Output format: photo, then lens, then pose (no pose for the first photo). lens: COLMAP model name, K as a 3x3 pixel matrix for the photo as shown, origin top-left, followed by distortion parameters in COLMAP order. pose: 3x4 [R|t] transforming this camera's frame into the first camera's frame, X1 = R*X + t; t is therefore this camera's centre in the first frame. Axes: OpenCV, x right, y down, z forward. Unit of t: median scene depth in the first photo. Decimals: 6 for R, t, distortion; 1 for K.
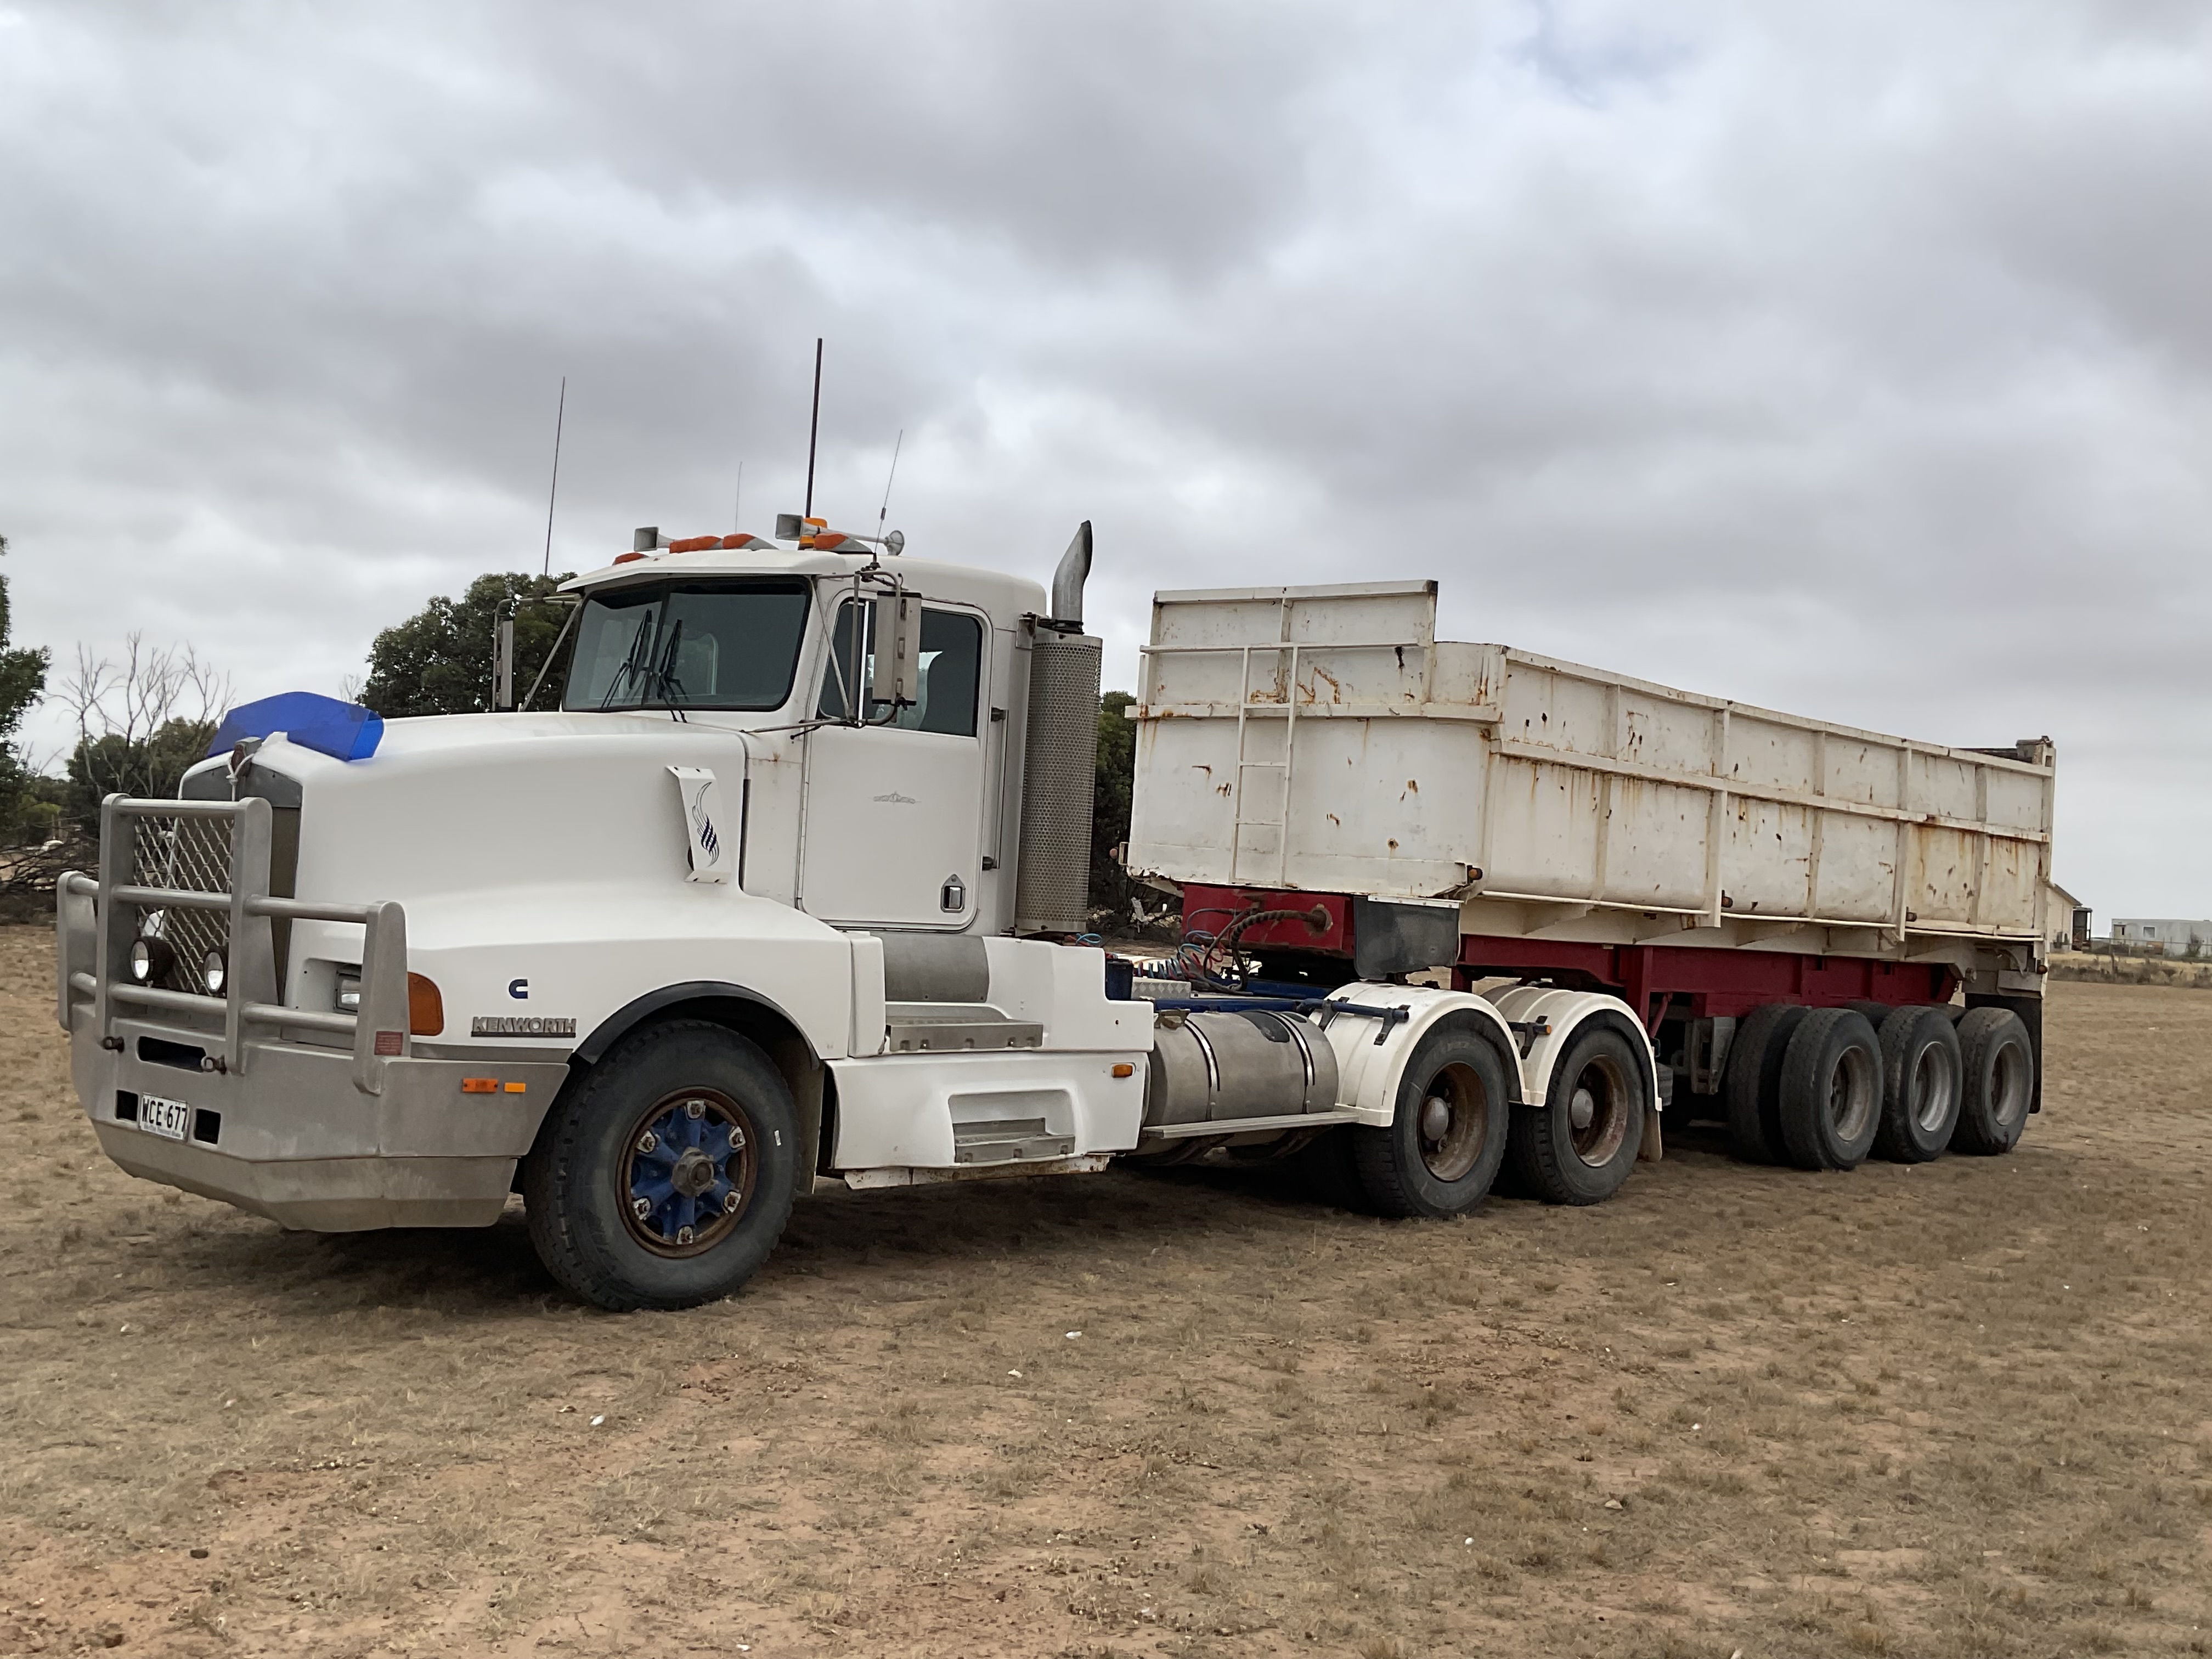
lens RADIAL K [[2233.2, 0, 1106.0], [0, 2233.2, 829.5], [0, 0, 1]] dist [0.006947, 0.001054]
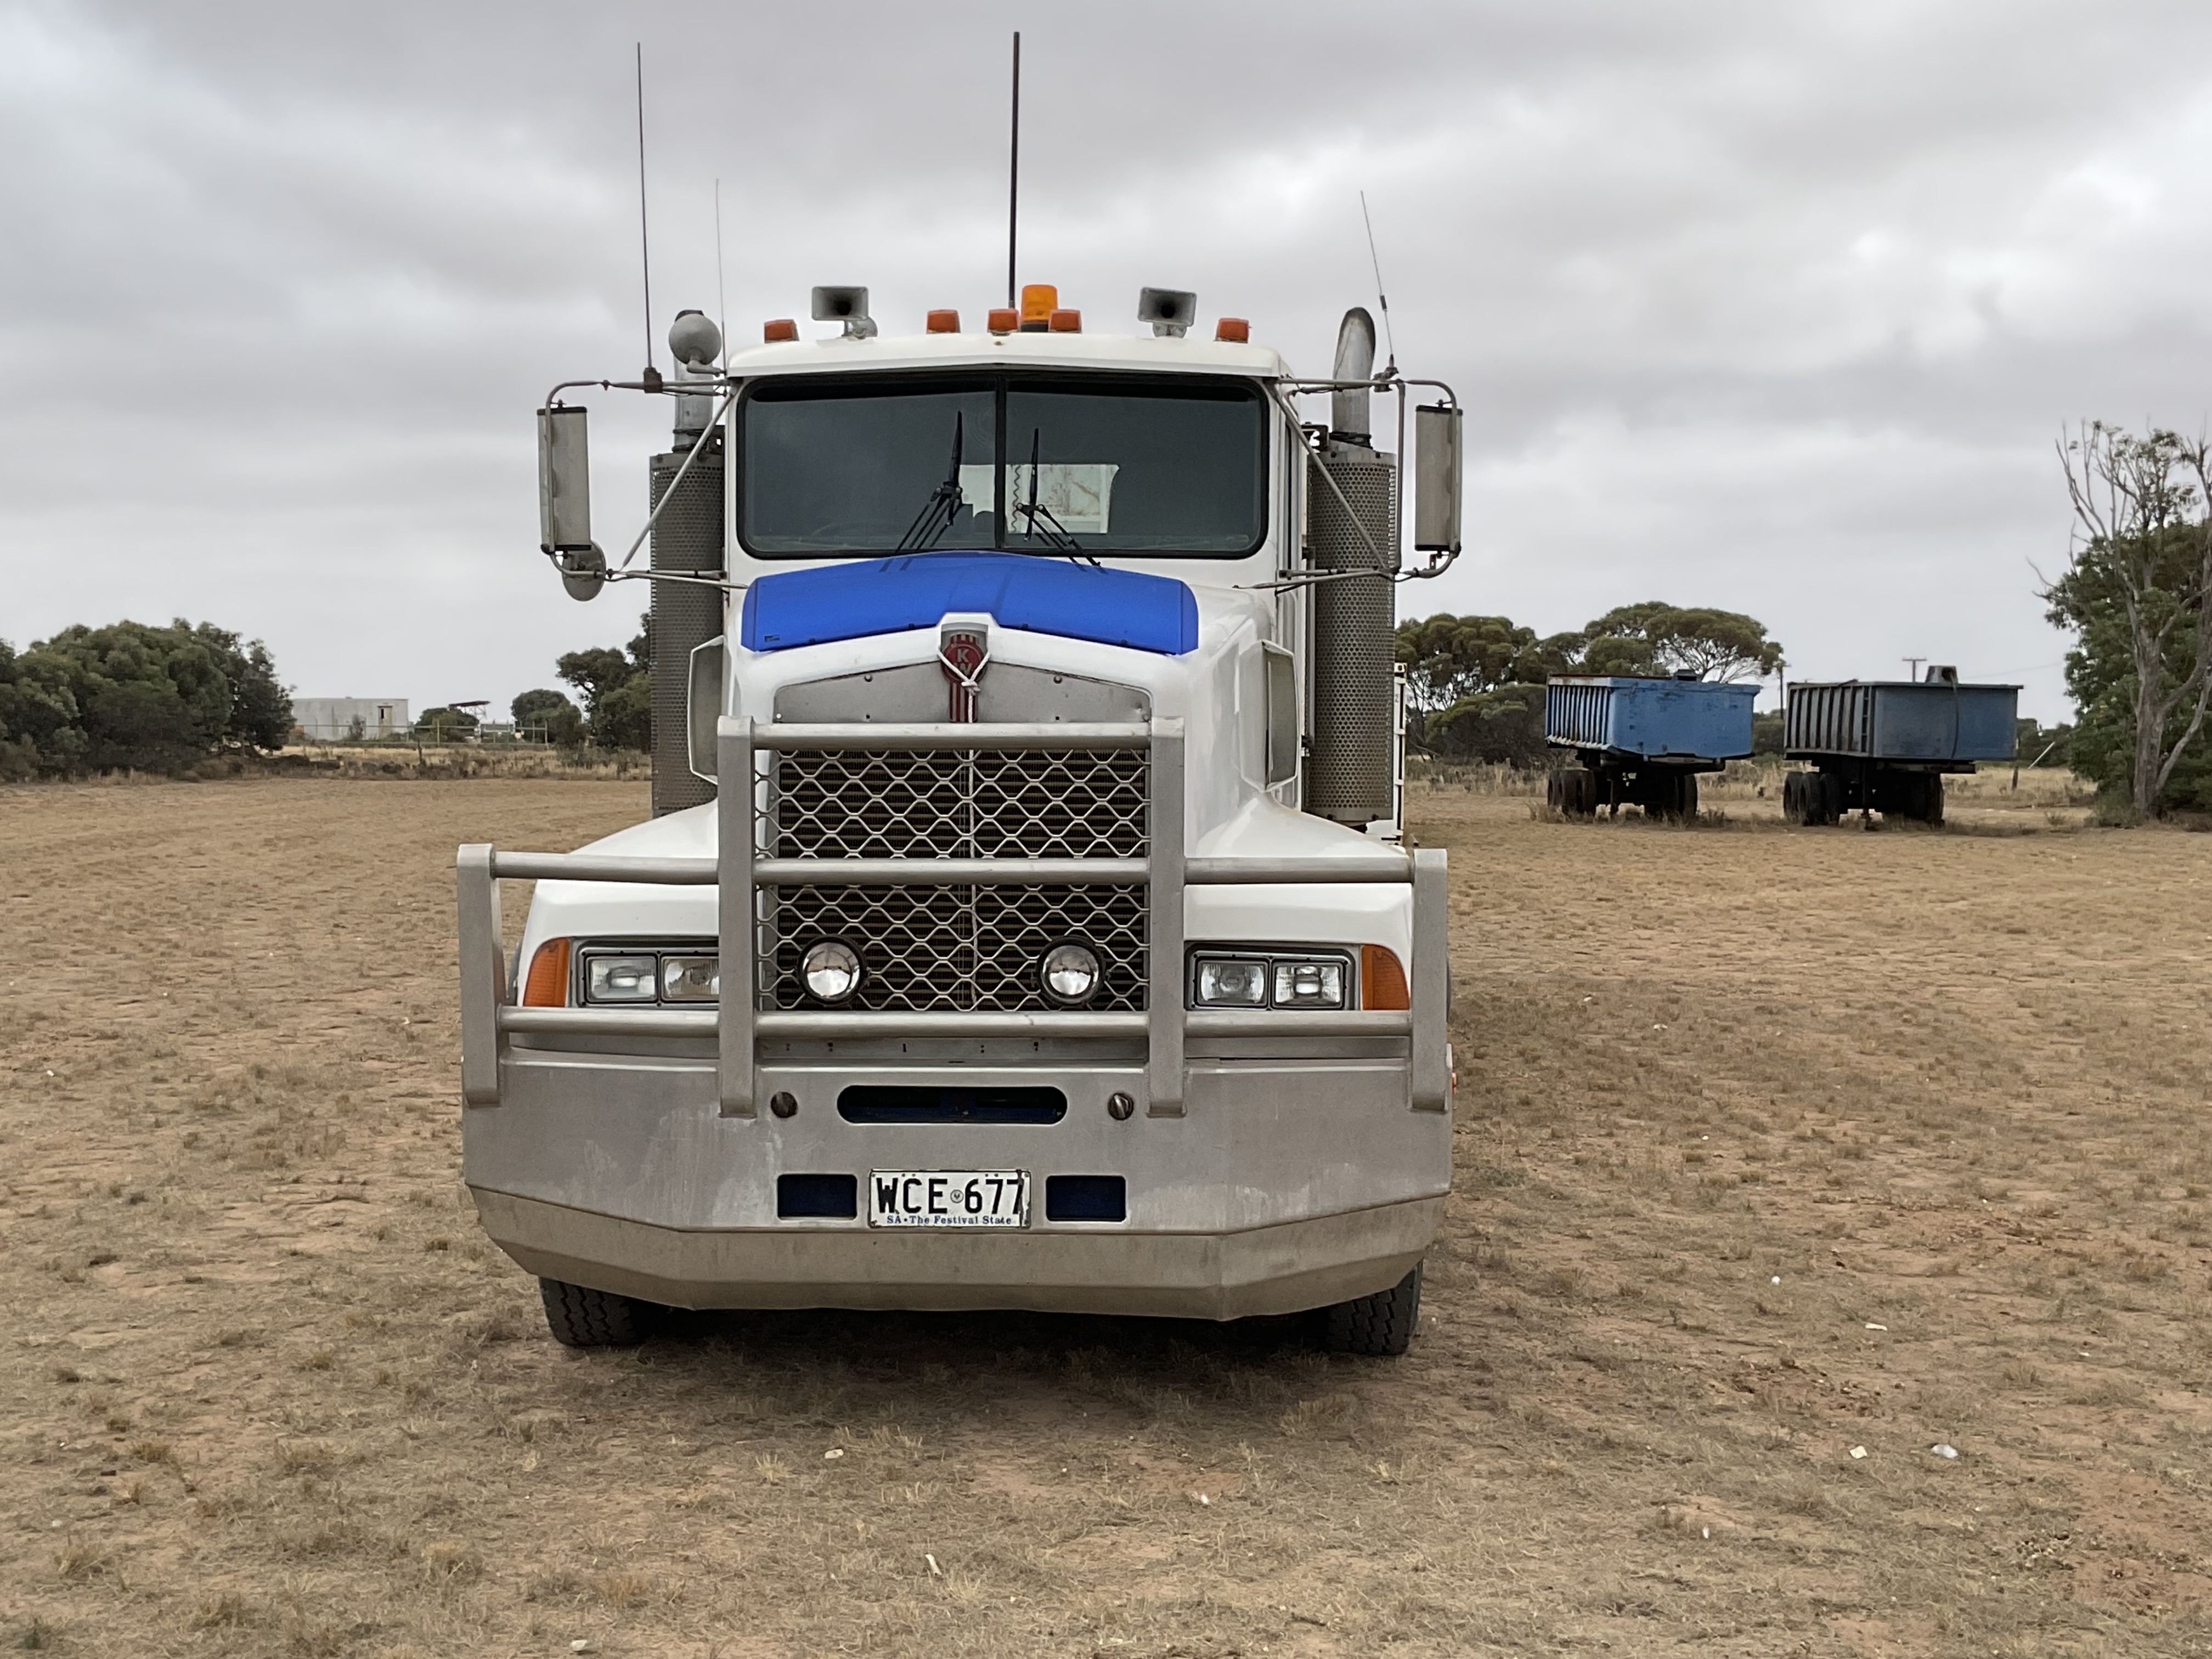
lens RADIAL K [[2965.1, 0, 1106.0], [0, 2965.1, 829.5], [0, 0, 1]] dist [0.155762, -0.671204]
pose [[0.753699, -0.077225, 0.652667, -0.928740], [0.024627, 0.995694, 0.089373, -0.058199], [-0.656758, -0.051287, 0.752355, 0.295773]]
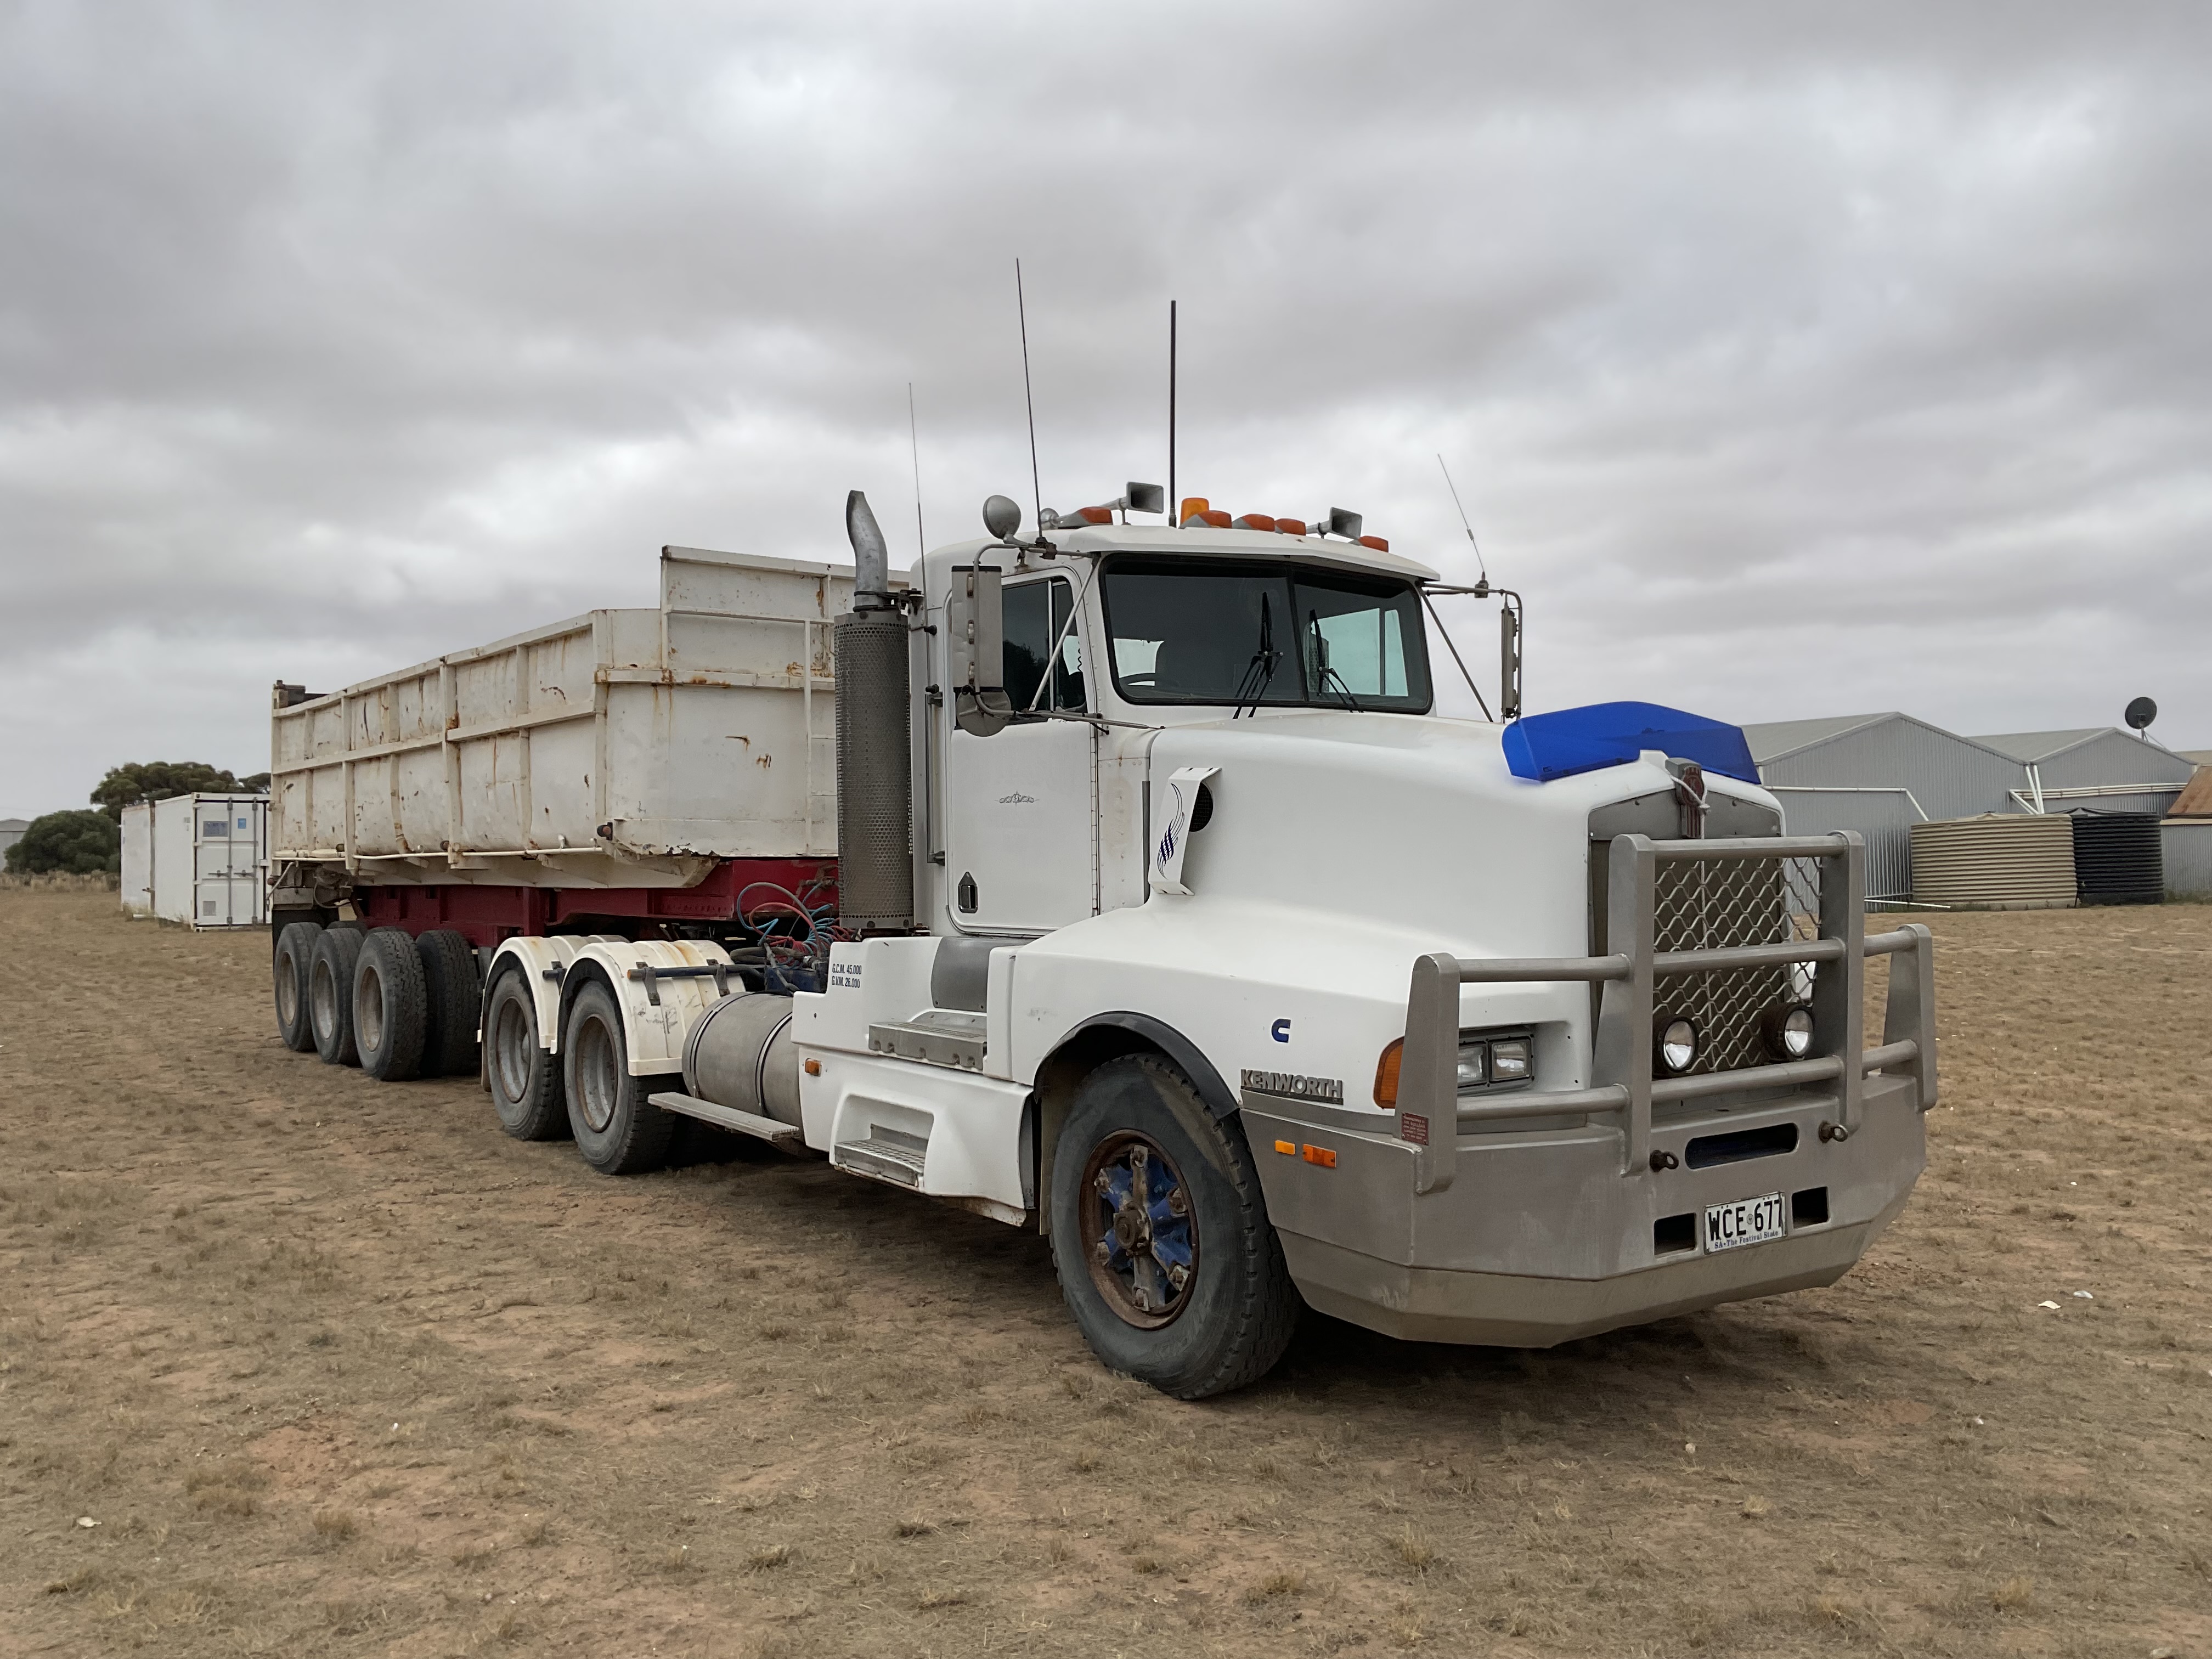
lens RADIAL K [[1880.4, 0, 1106.0], [0, 1880.4, 829.5], [0, 0, 1]] dist [0.008121, 0.002412]
pose [[0.208389, -0.055932, 0.976445, -1.110203], [-0.001417, 0.998345, 0.057489, -0.055204], [-0.978045, -0.013363, 0.207965, 1.055282]]
